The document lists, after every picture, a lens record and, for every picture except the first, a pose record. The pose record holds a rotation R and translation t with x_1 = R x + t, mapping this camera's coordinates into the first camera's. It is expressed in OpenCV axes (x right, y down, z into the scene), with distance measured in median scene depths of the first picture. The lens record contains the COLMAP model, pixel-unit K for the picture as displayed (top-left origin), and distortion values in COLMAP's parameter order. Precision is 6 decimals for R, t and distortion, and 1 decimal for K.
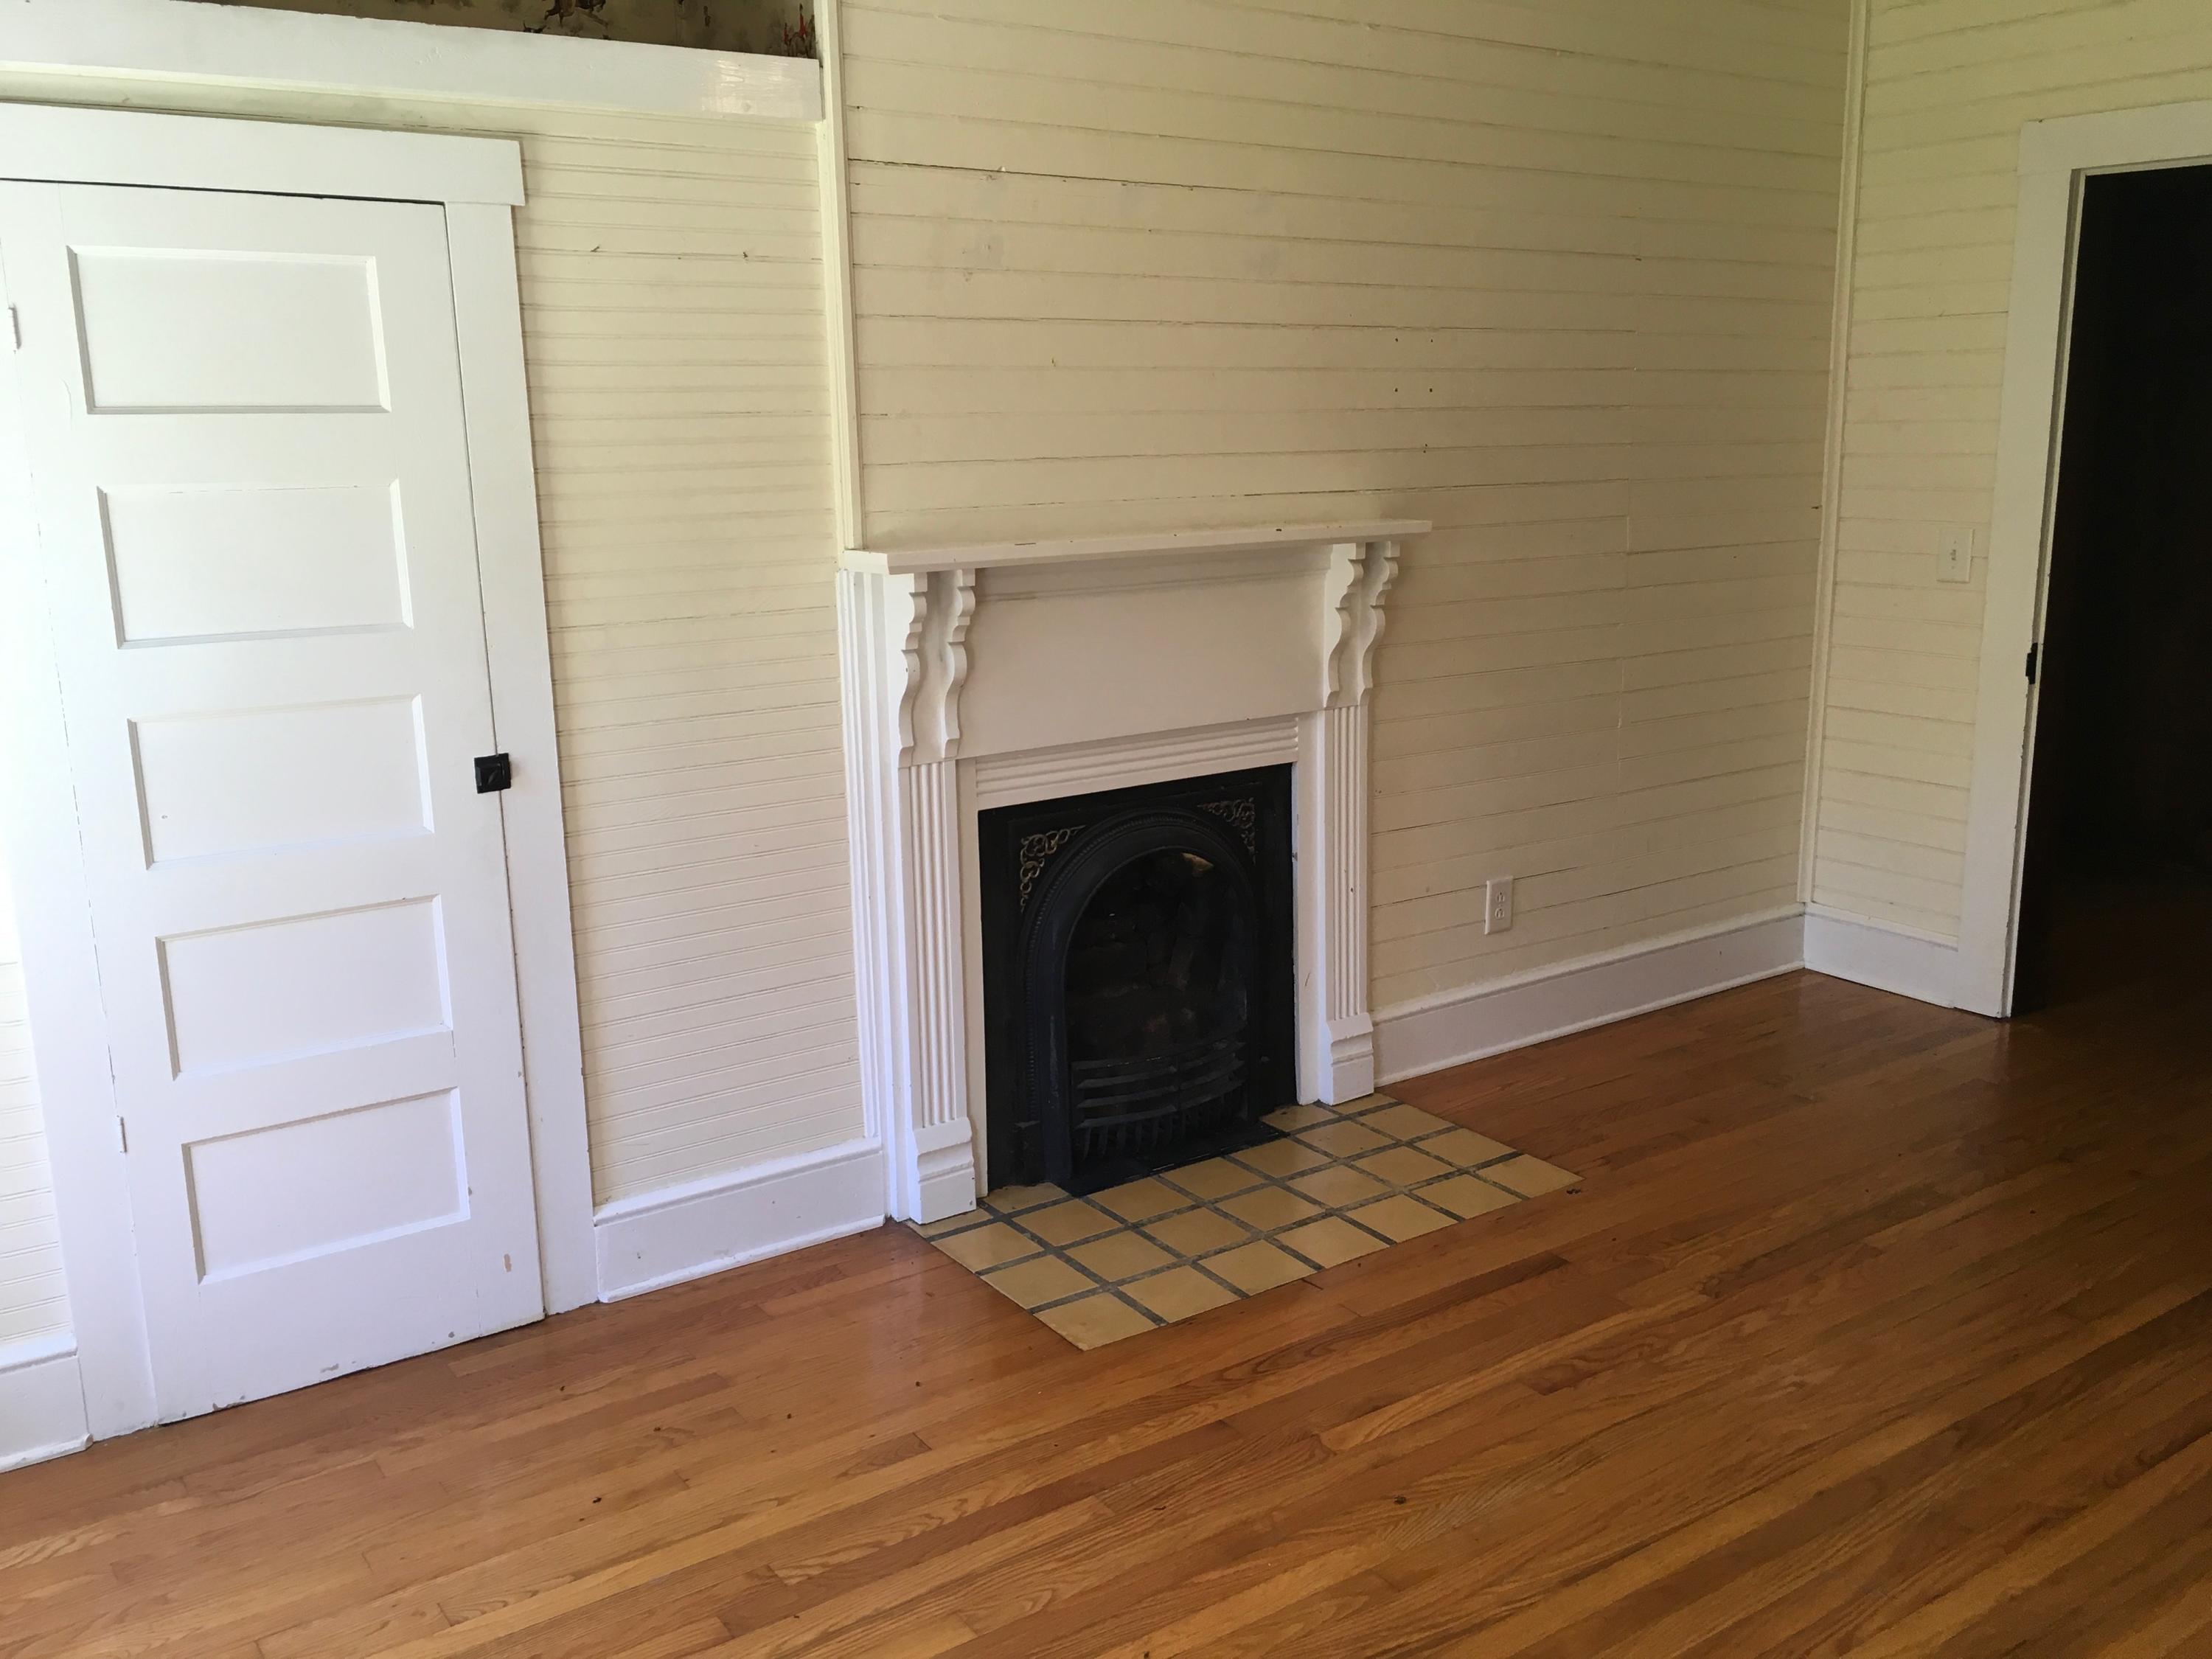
lens RADIAL K [[1884.4, 0, 1106.6], [0, 1884.4, 828.6], [0, 0, 1]] dist [0.088884, -0.118877]
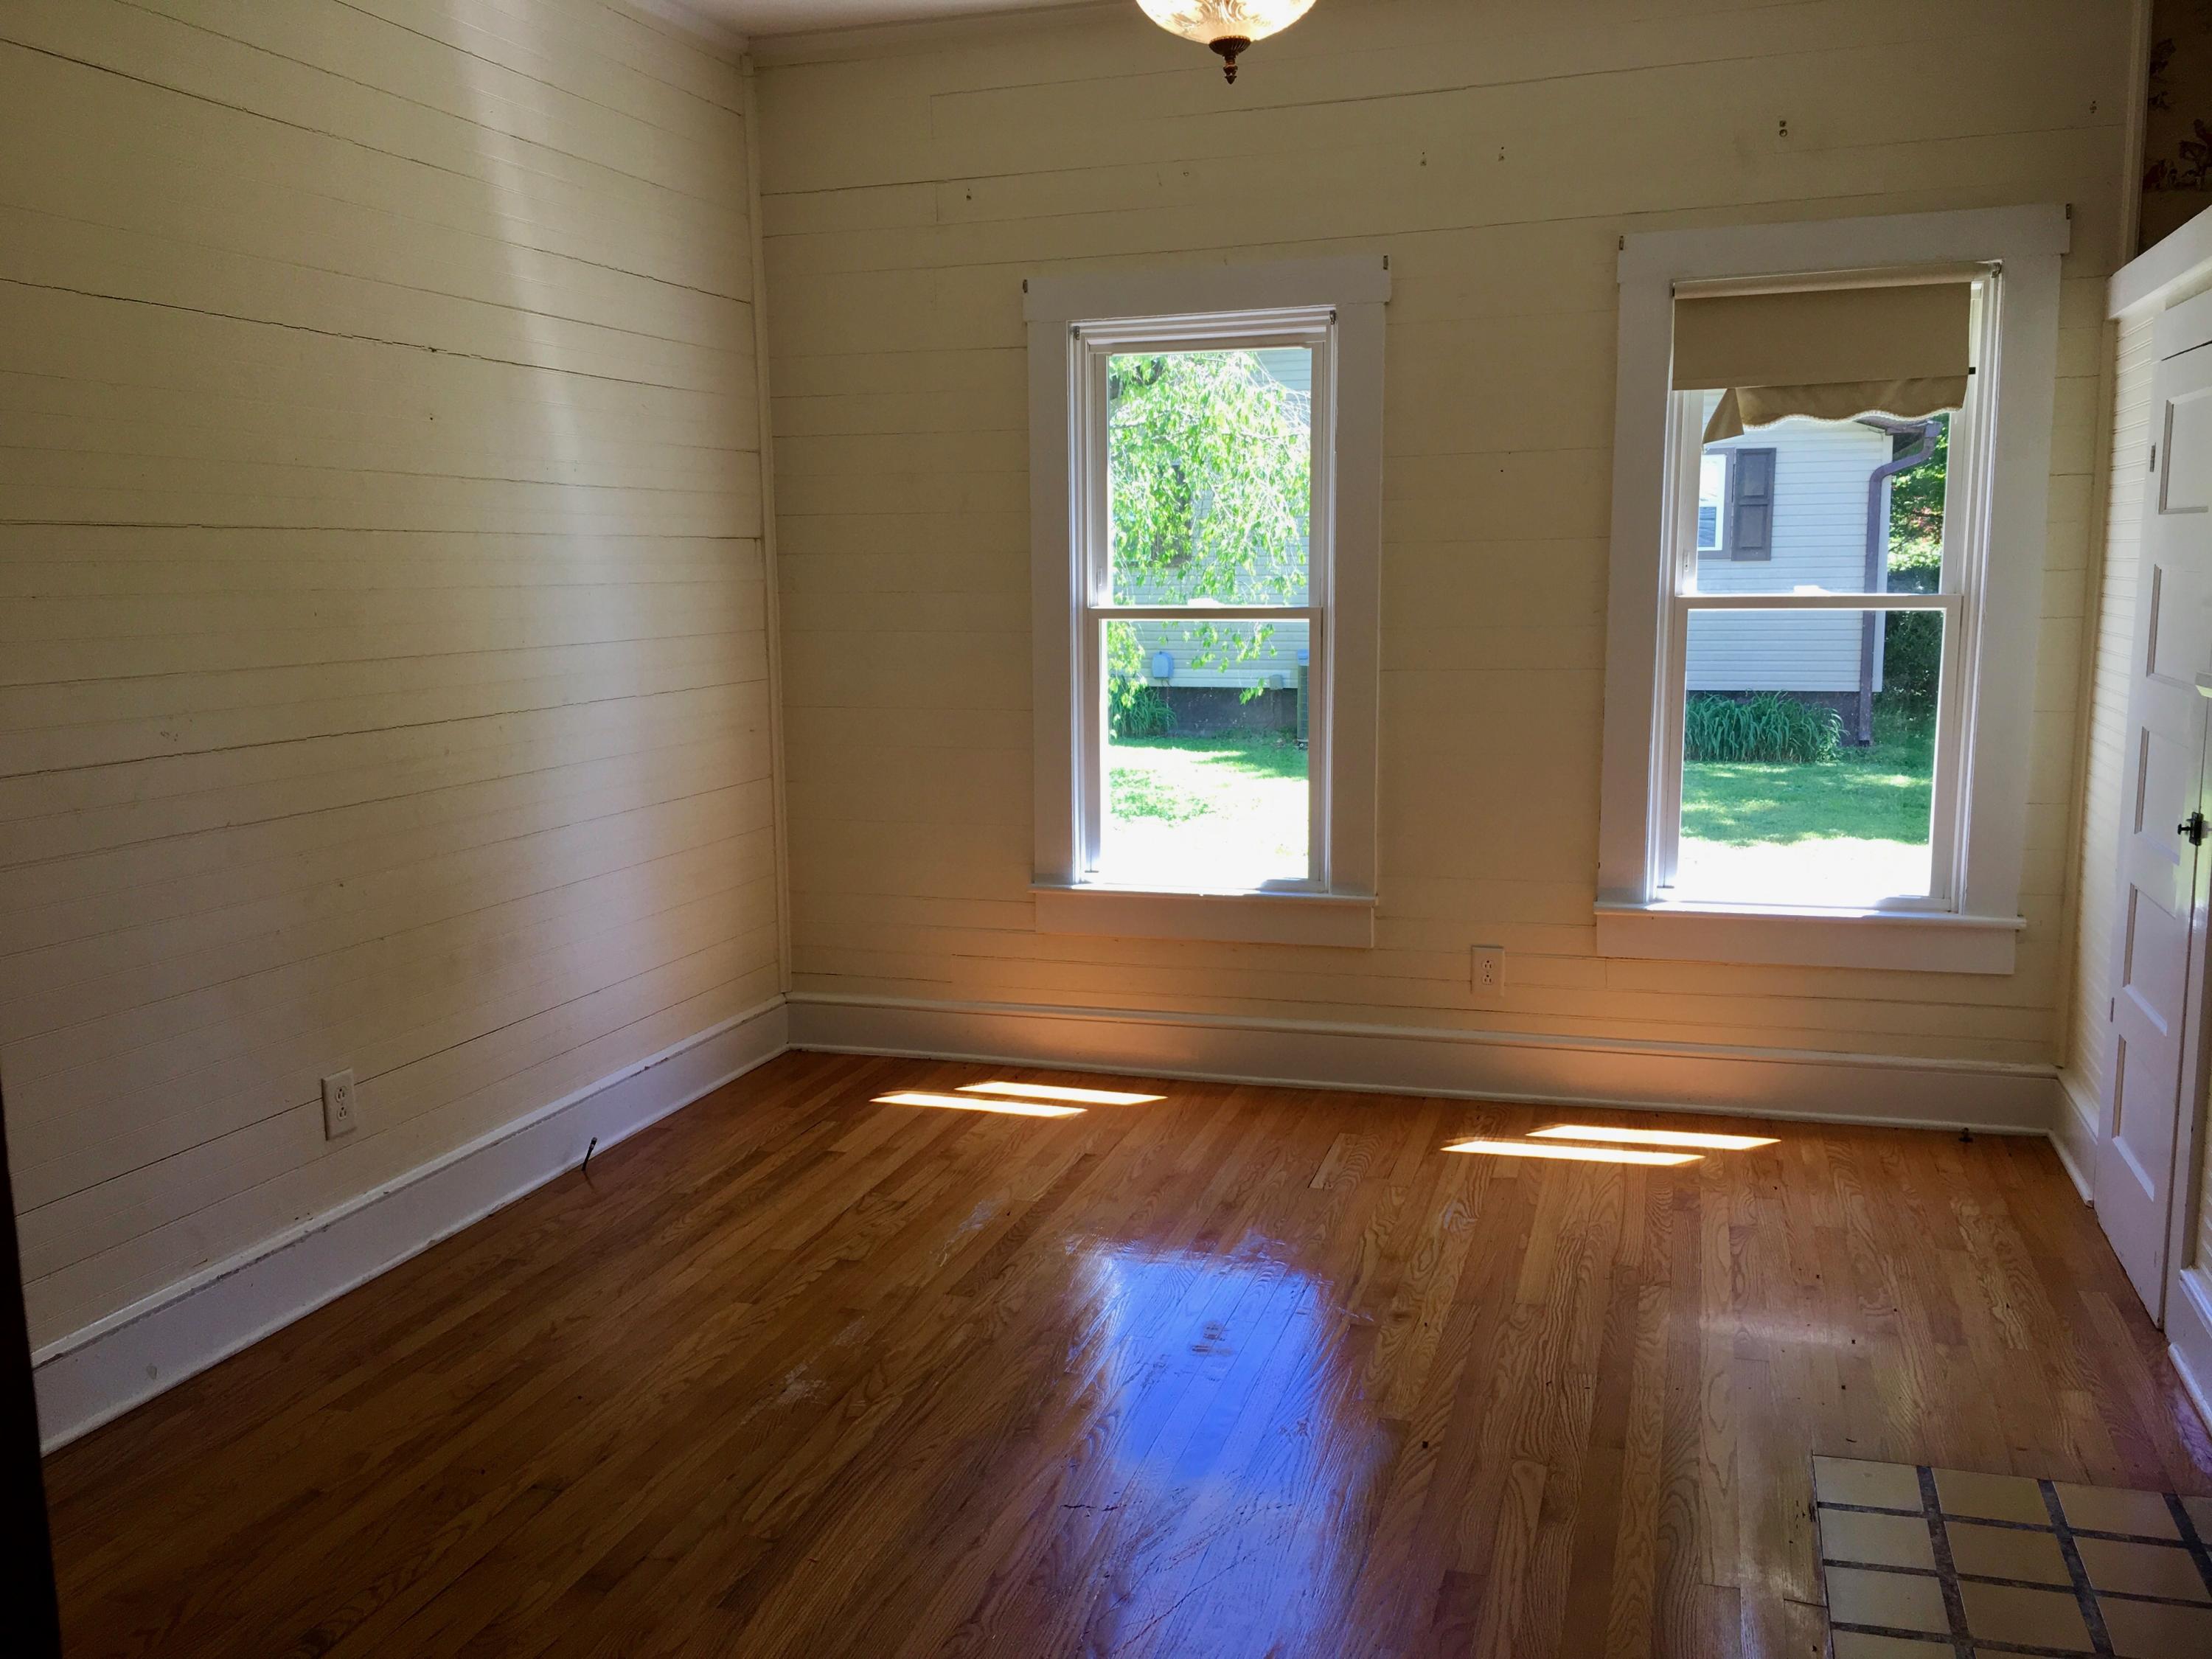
lens RADIAL K [[1884.4, 0, 1092.6], [0, 1884.4, 828.8], [0, 0, 1]] dist [0.088884, -0.118877]
pose [[-0.793138, 0.115504, -0.597990, 0.788917], [-0.100980, 0.943323, 0.316140, -0.291243], [0.600613, 0.311128, -0.736521, 1.306818]]
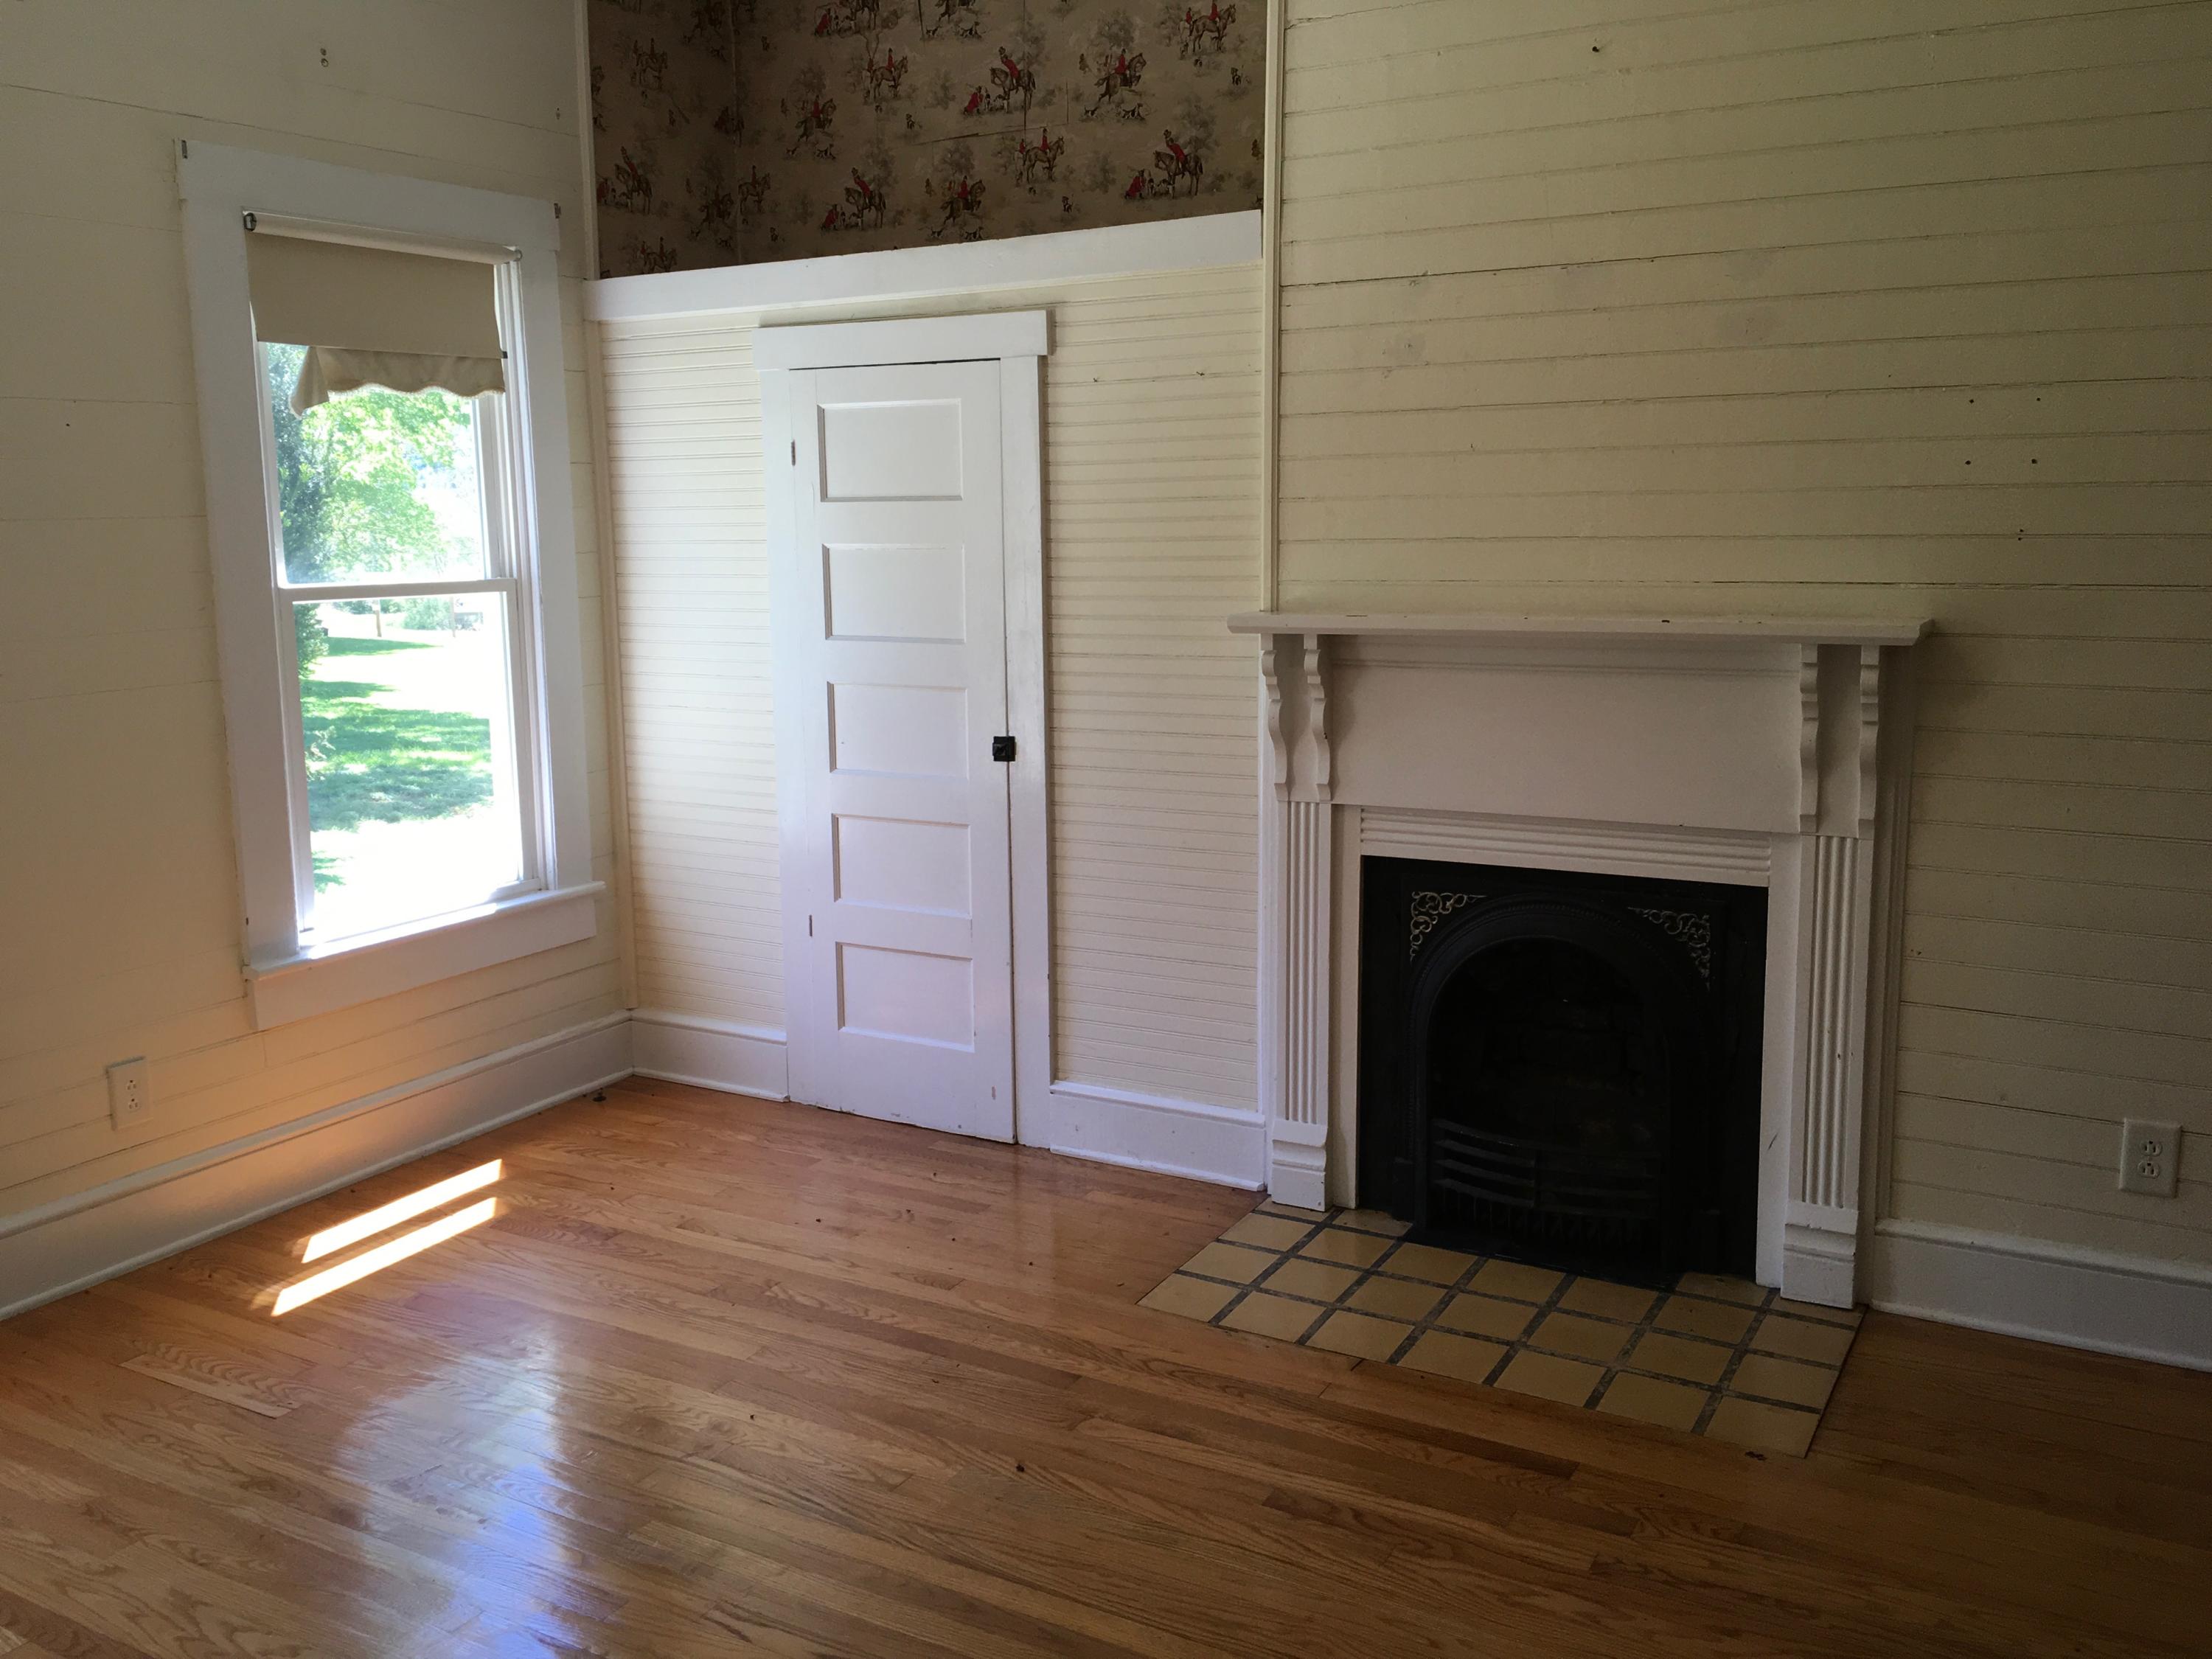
lens RADIAL K [[1884.4, 0, 1109.5], [0, 1884.4, 829.4], [0, 0, 1]] dist [0.088884, -0.118877]
pose [[0.428723, 0.163595, -0.888501, 0.893674], [-0.181633, 0.978995, 0.092614, -0.105187], [0.884989, 0.121676, 0.449432, 0.396863]]
